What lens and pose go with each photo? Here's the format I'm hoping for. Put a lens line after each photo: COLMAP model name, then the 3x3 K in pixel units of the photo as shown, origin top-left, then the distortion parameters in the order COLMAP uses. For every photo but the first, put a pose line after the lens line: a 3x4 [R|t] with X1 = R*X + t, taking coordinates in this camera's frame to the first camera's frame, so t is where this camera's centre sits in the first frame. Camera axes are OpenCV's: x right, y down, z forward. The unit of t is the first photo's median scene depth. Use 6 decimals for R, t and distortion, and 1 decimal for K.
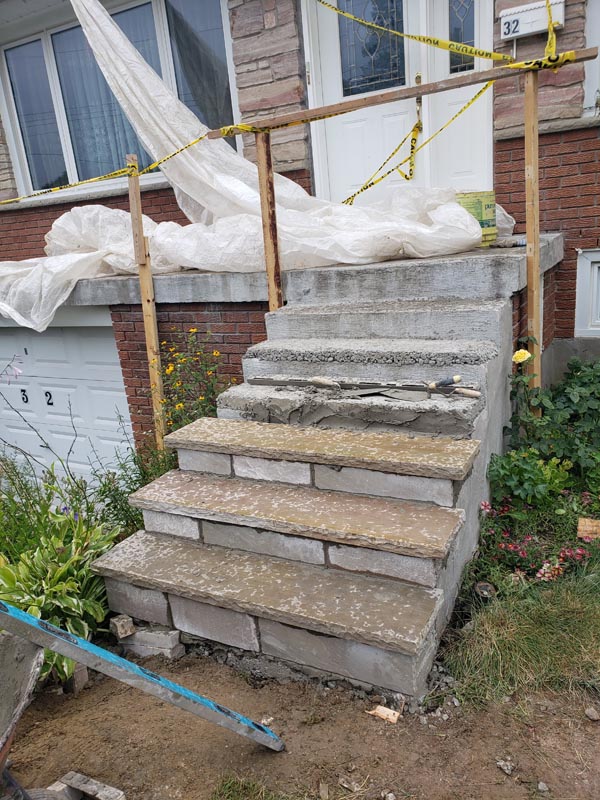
lens RADIAL K [[608.7, 0, 318.2], [0, 608.7, 401.9], [0, 0, 1]] dist [0.008249, 0.009935]
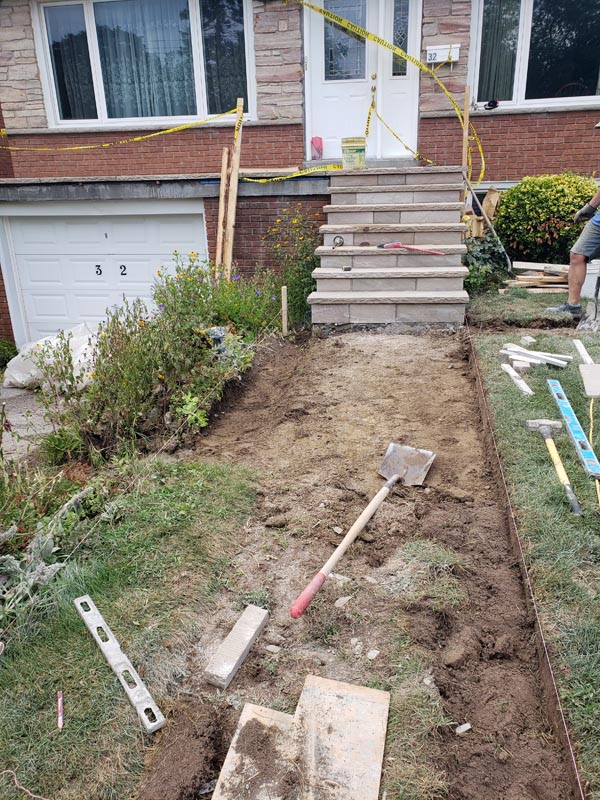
lens RADIAL K [[604.1, 0, 311.9], [0, 604.1, 402.2], [0, 0, 1]] dist [0.013630, 0.004150]
pose [[0.944671, -0.047185, 0.324608, -0.634148], [0.033773, 0.998332, 0.046834, 0.318490], [-0.326276, -0.033279, 0.944688, -0.620926]]
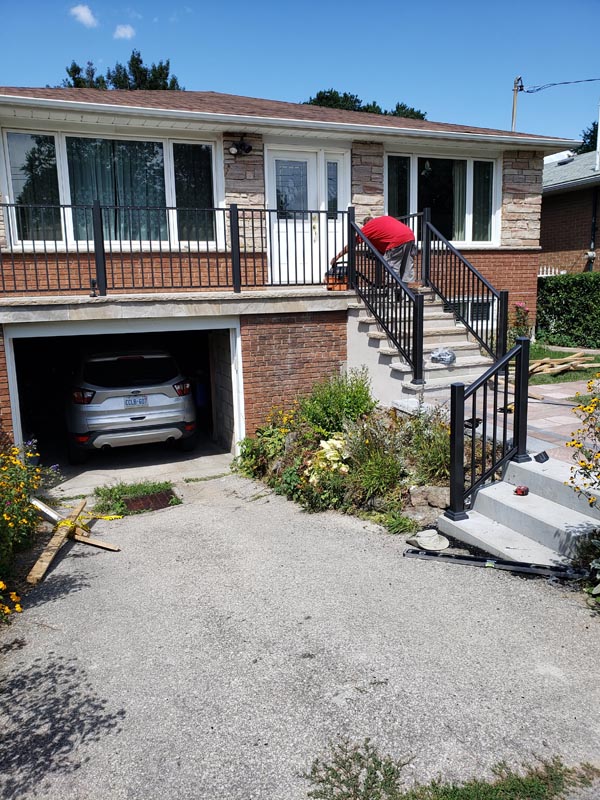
lens RADIAL K [[605.4, 0, 286.6], [0, 605.4, 386.7], [0, 0, 1]] dist [-0.003103, 0.000236]
pose [[0.648378, -0.053423, 0.759442, -1.632529], [0.187171, 0.978104, -0.090994, 0.233420], [-0.737952, 0.201144, 0.644180, -0.180438]]
